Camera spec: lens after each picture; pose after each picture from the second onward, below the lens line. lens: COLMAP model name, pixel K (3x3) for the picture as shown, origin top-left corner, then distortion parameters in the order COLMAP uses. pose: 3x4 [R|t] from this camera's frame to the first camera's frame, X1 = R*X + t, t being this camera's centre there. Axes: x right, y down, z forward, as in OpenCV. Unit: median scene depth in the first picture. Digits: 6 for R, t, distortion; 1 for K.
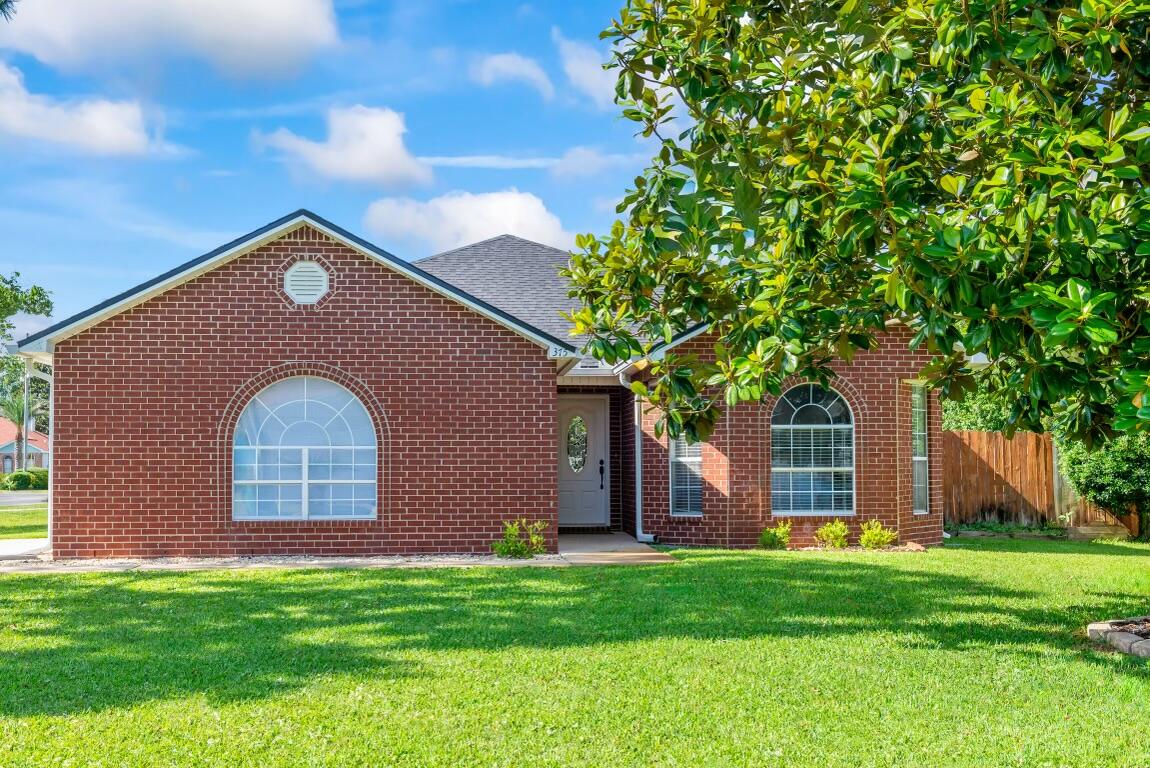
lens RADIAL K [[1245.2, 0, 578.2], [0, 1245.2, 352.5], [0, 0, 1]] dist [0.001030, 0.010496]
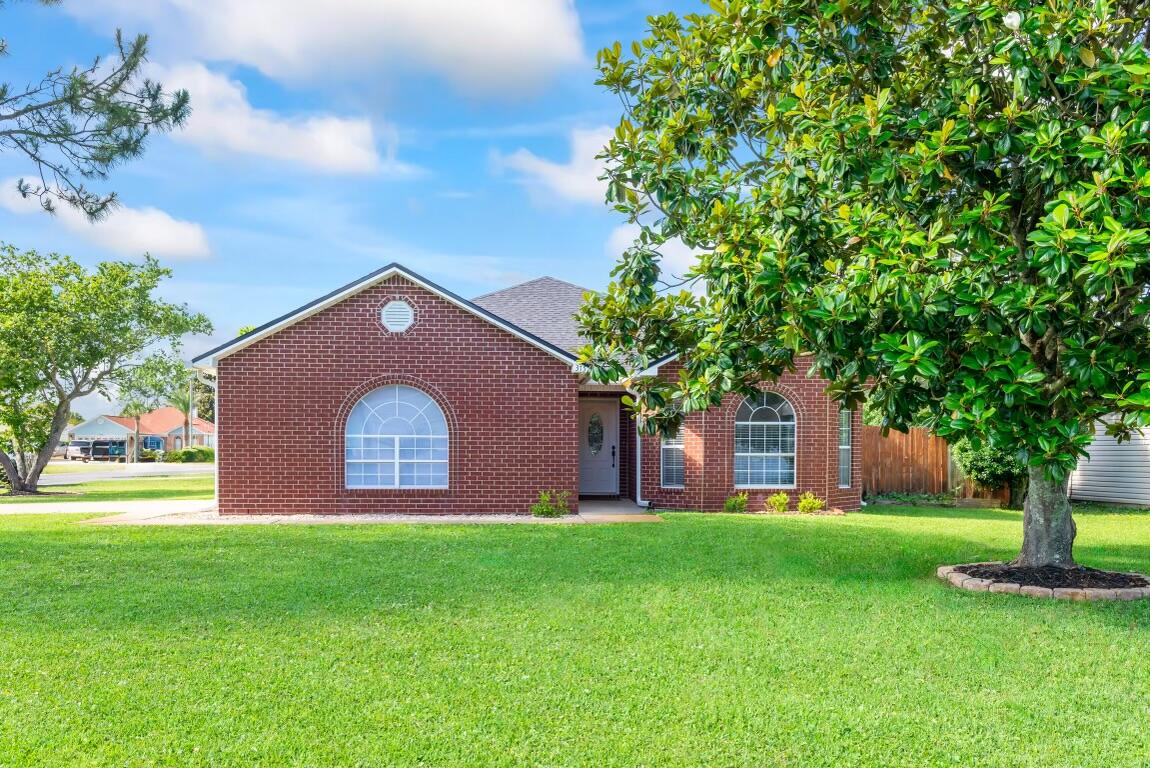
lens RADIAL K [[1021.1, 0, 575.0], [0, 1021.1, 384.0], [0, 0, 1]] dist [0.000975, -0.000689]
pose [[0.998810, 0.002955, -0.048689, 0.034623], [-0.001263, 0.999395, 0.034743, -0.022236], [0.048762, -0.034641, 0.998210, -0.125152]]
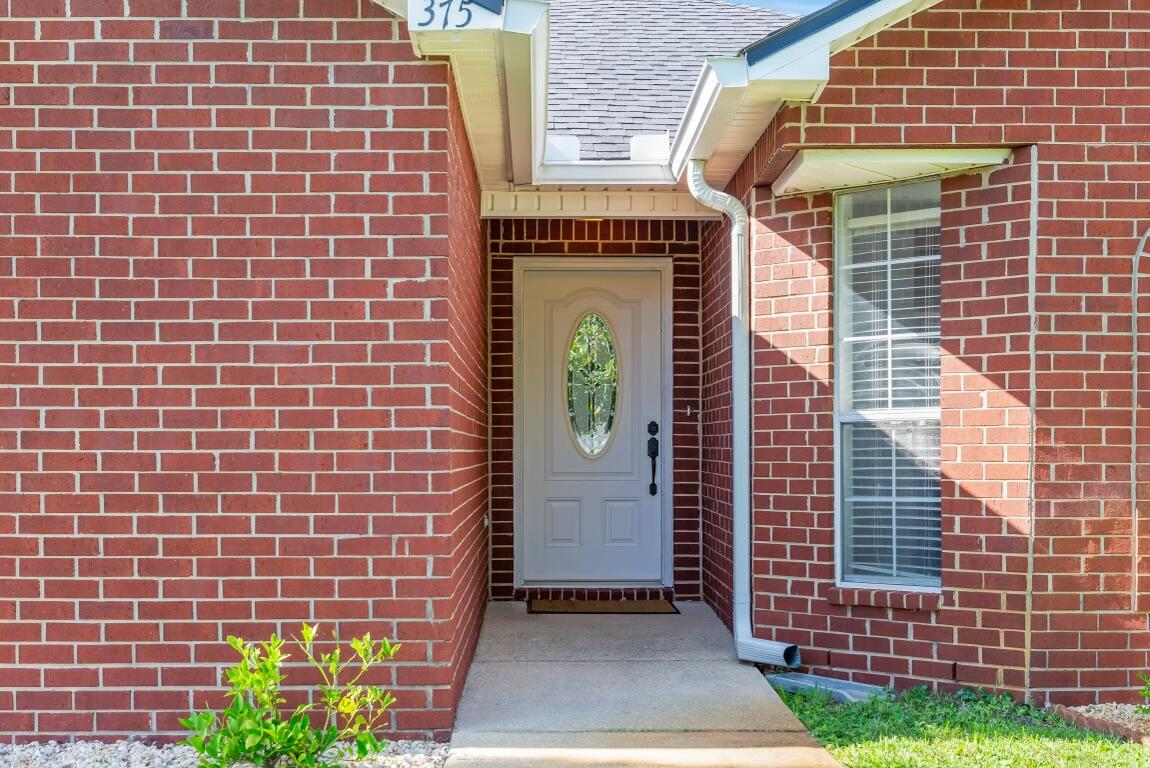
lens RADIAL K [[1467.2, 0, 631.0], [0, 1467.2, 383.8], [0, 0, 1]] dist [-0.001469, -0.005984]
pose [[0.999319, 0.000106, -0.036912, 0.035097], [0.001758, 0.998724, 0.050478, 0.059967], [0.036870, -0.050508, 0.998043, 0.633955]]
